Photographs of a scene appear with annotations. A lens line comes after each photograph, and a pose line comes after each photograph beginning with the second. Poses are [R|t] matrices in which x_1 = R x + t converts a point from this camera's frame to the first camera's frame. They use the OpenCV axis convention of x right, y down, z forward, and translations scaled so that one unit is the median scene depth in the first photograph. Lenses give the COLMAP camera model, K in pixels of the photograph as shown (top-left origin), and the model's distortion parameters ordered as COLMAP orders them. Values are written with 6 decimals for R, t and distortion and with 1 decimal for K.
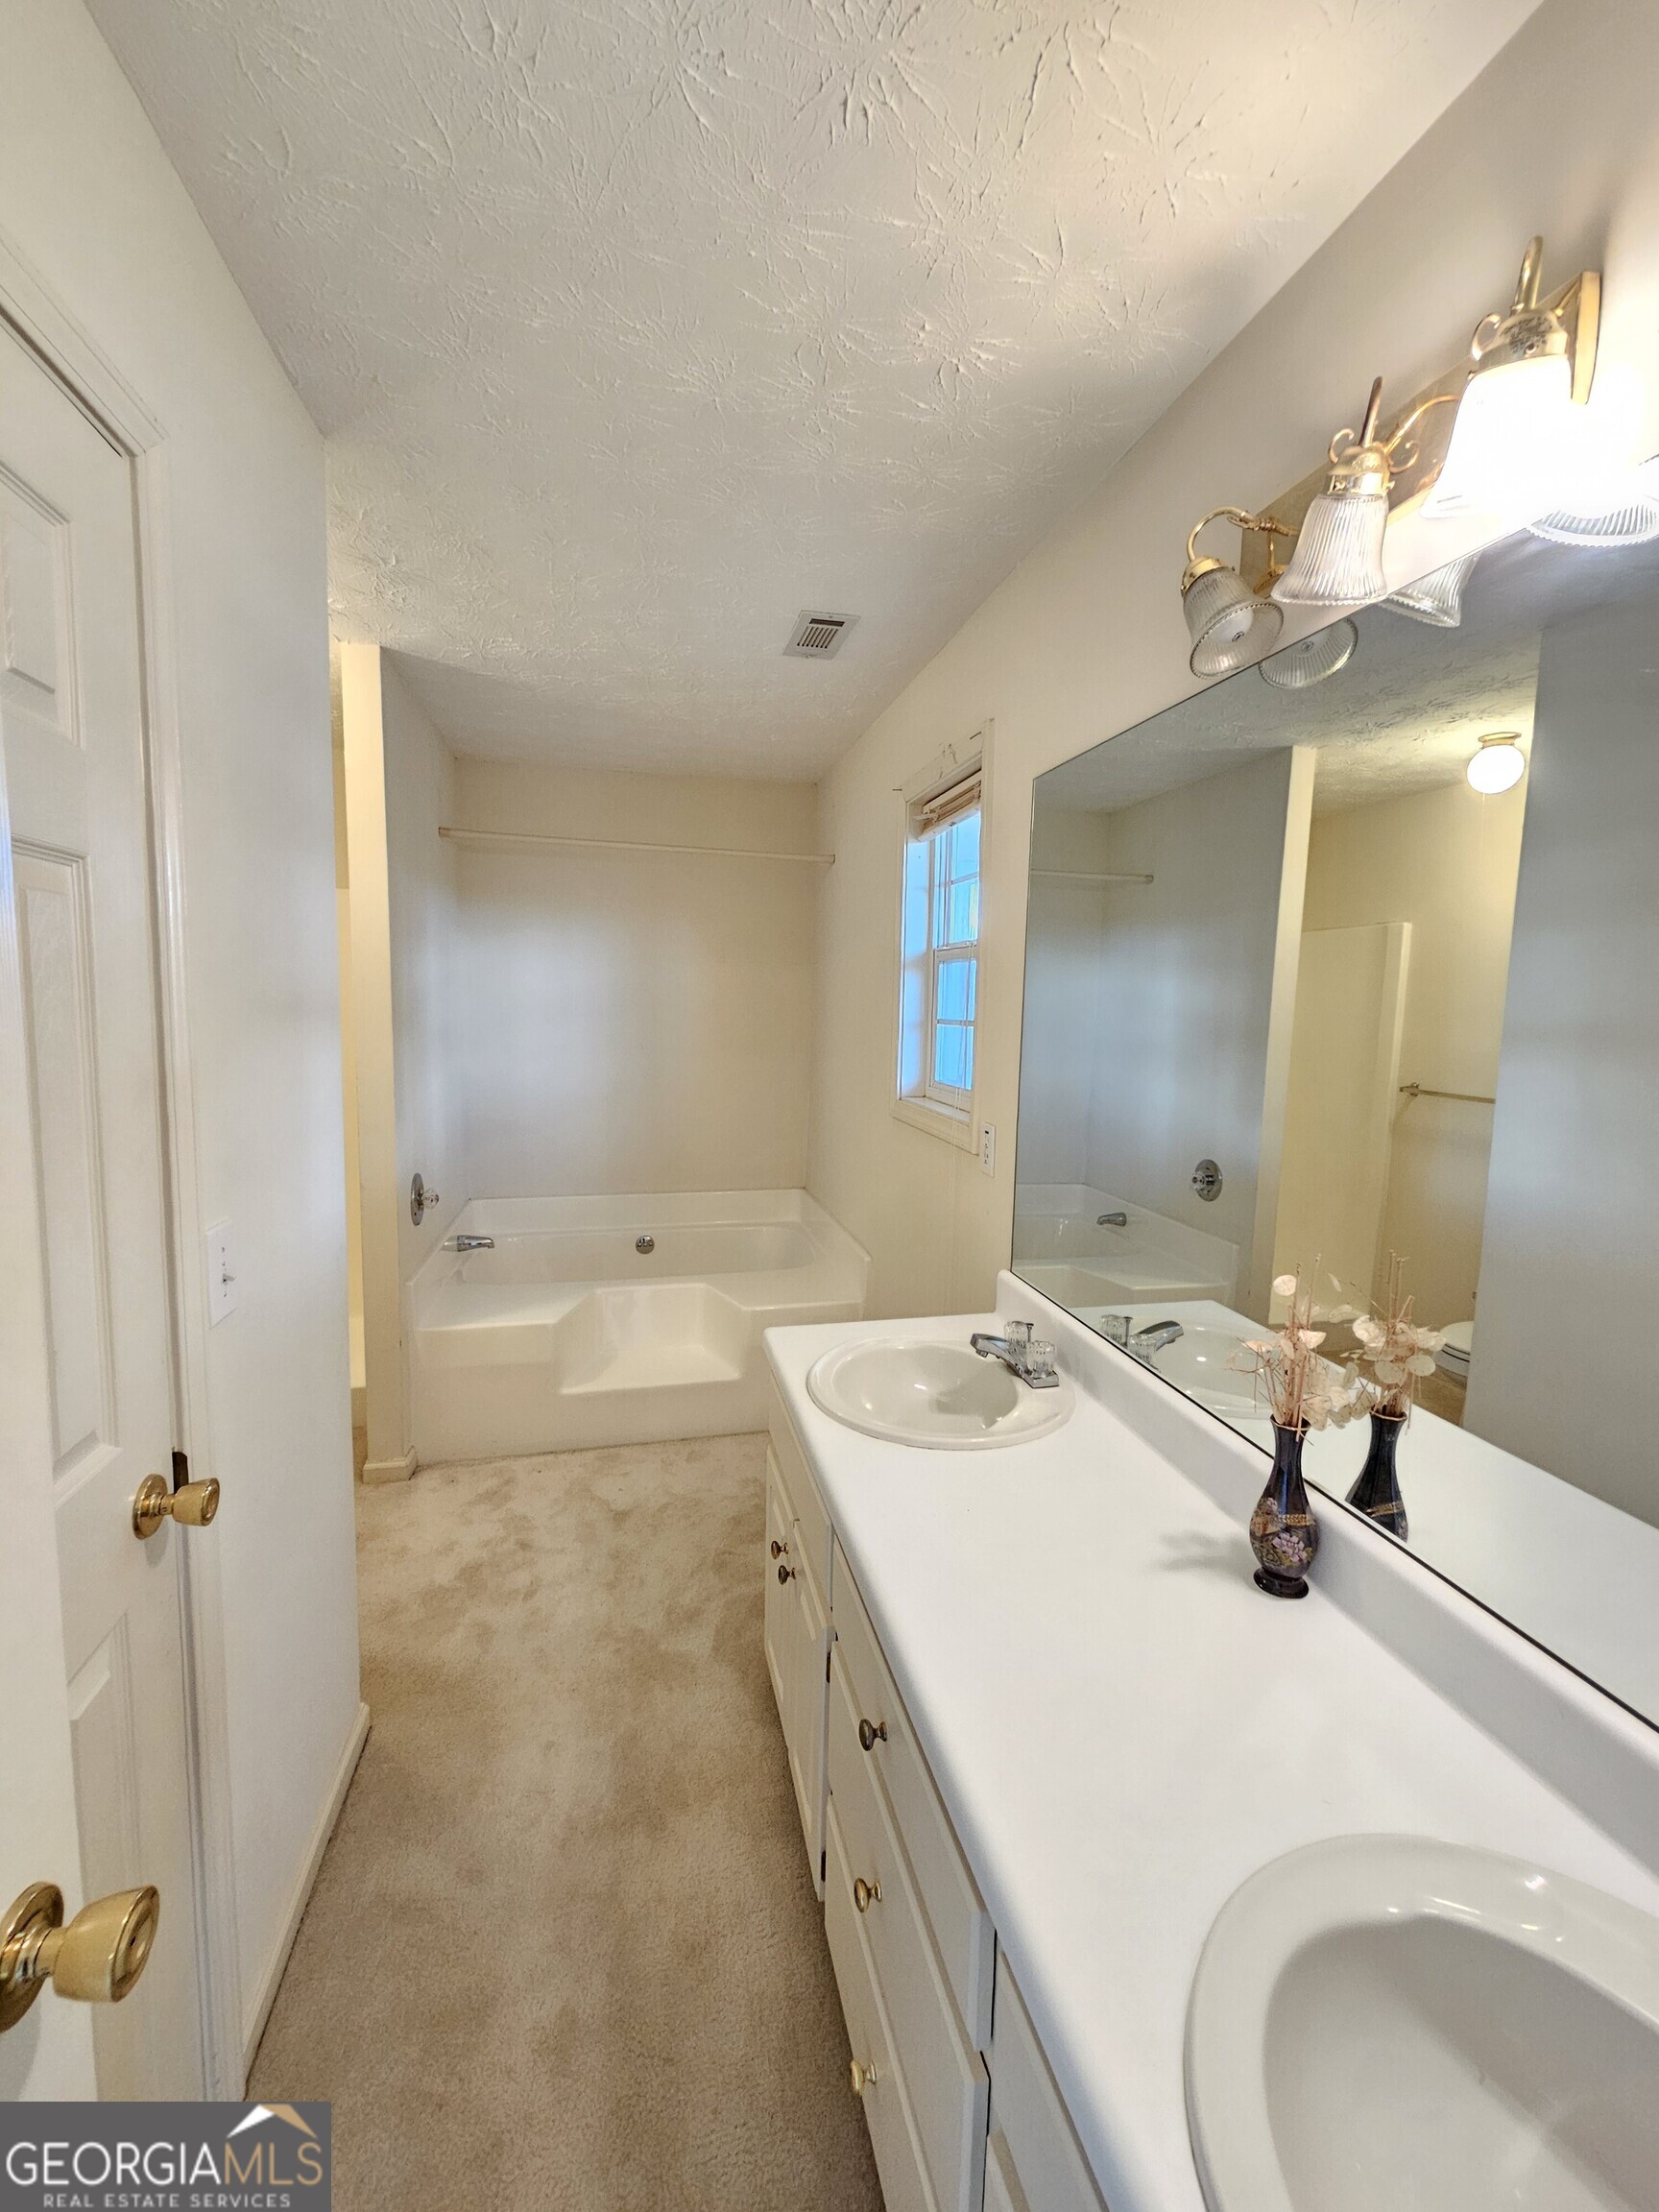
lens RADIAL K [[897.3, 0, 829.5], [0, 897.3, 1106.0], [0, 0, 1]] dist [0.000088, -0.000052]
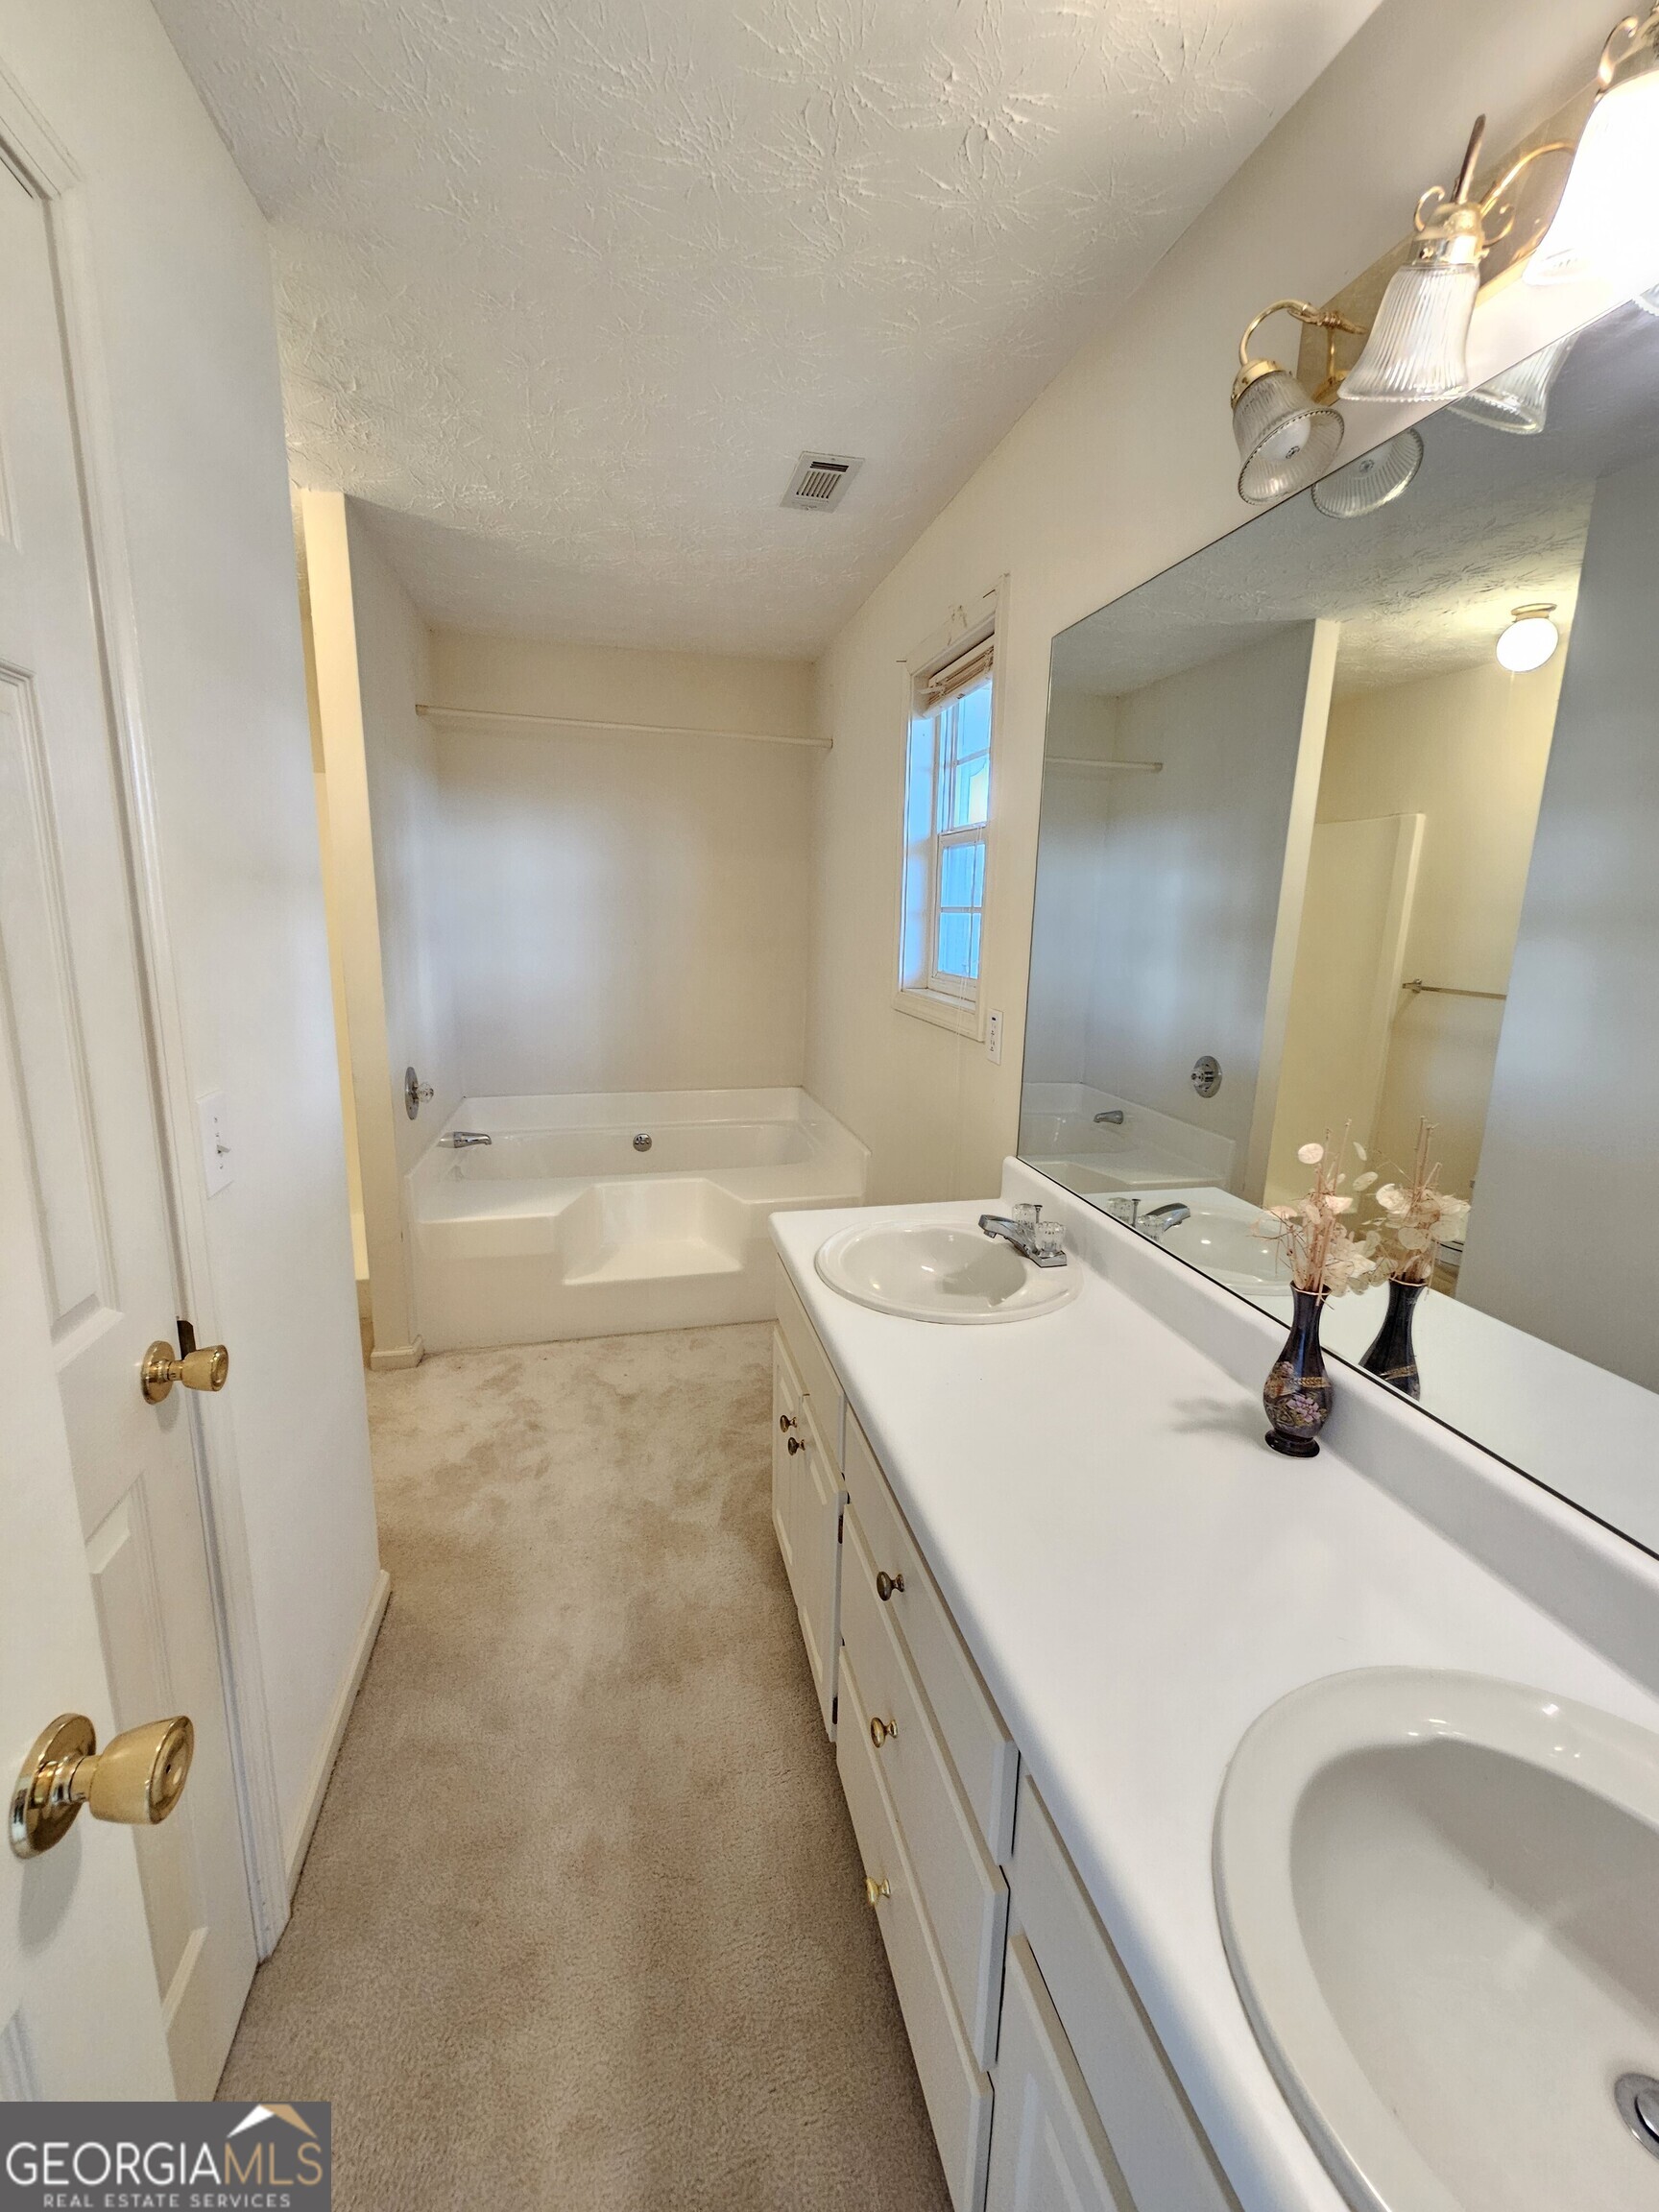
lens RADIAL K [[894.0, 0, 829.5], [0, 894.0, 1106.0], [0, 0, 1]] dist [0.000028, 0.000802]
pose [[0.999939, -0.001272, 0.010943, -0.021145], [0.000183, 0.995091, 0.098963, 0.039263], [-0.011016, -0.098955, 0.995031, 0.030305]]
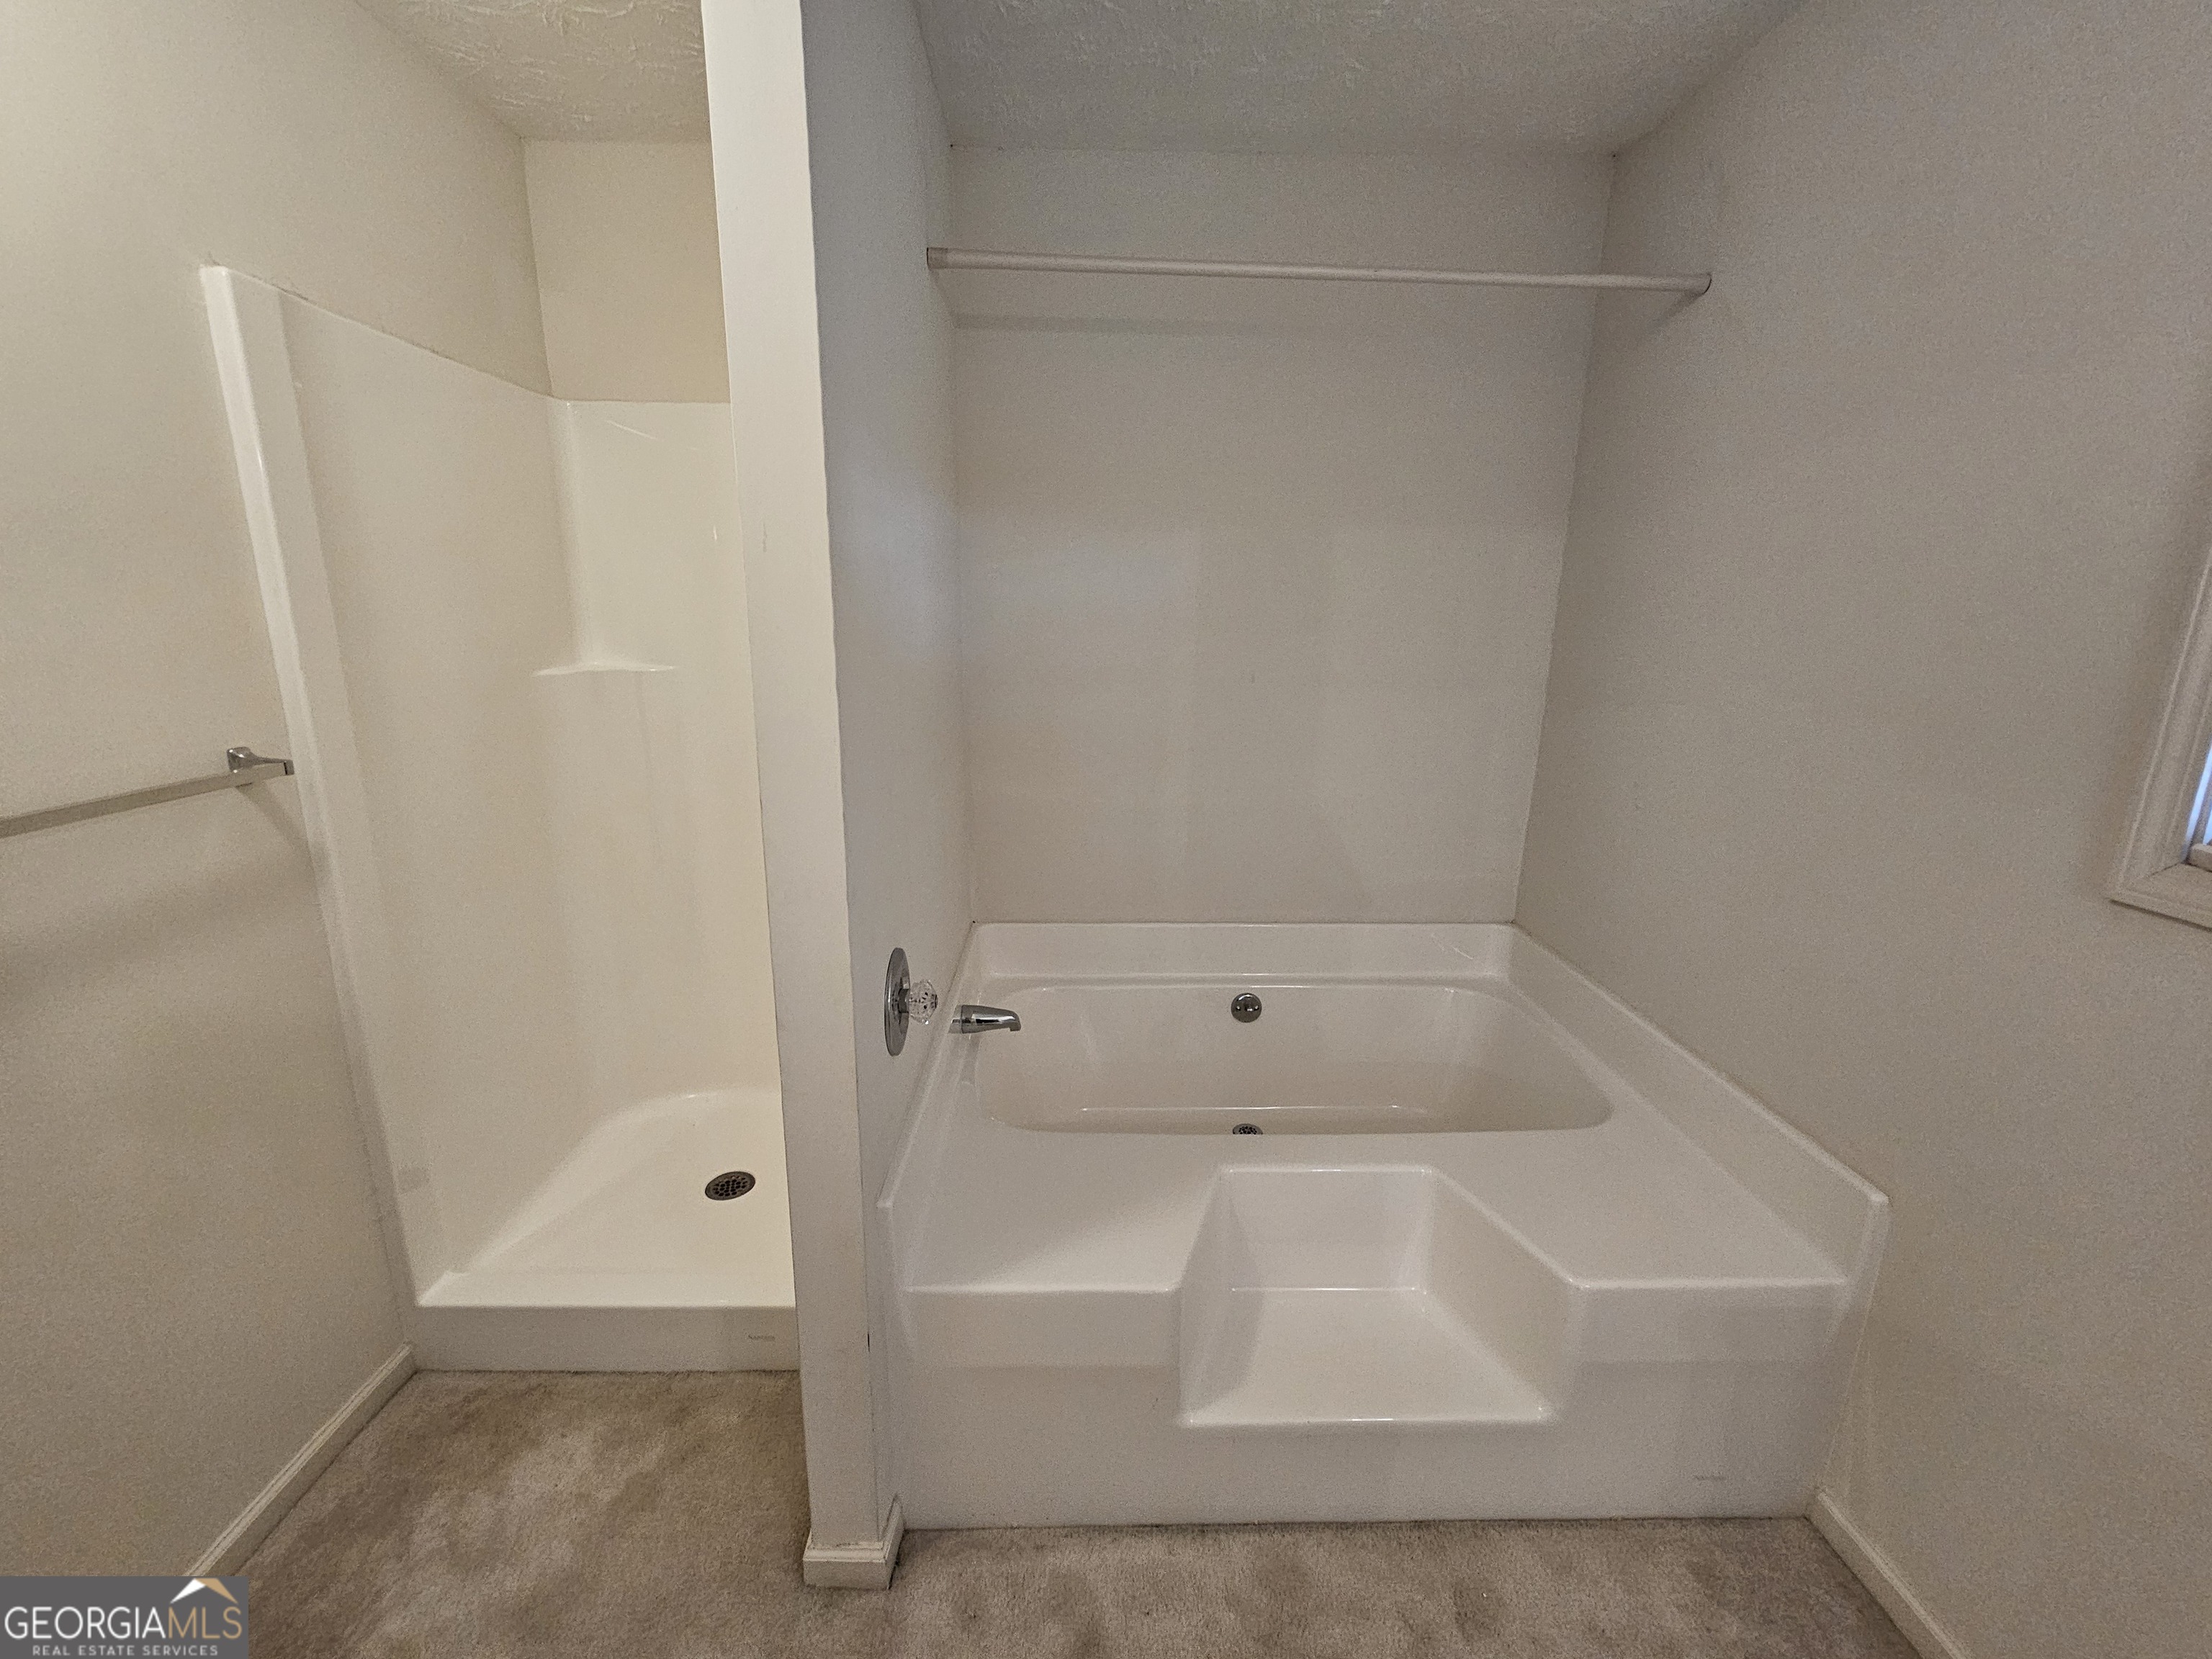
lens RADIAL K [[894.0, 0, 1106.0], [0, 894.0, 829.5], [0, 0, 1]] dist [0.000028, 0.000802]
pose [[0.979994, 0.038686, -0.195229, -0.466408], [-0.014508, 0.992203, 0.123783, -0.100454], [0.198496, -0.118474, 0.972915, 1.019344]]
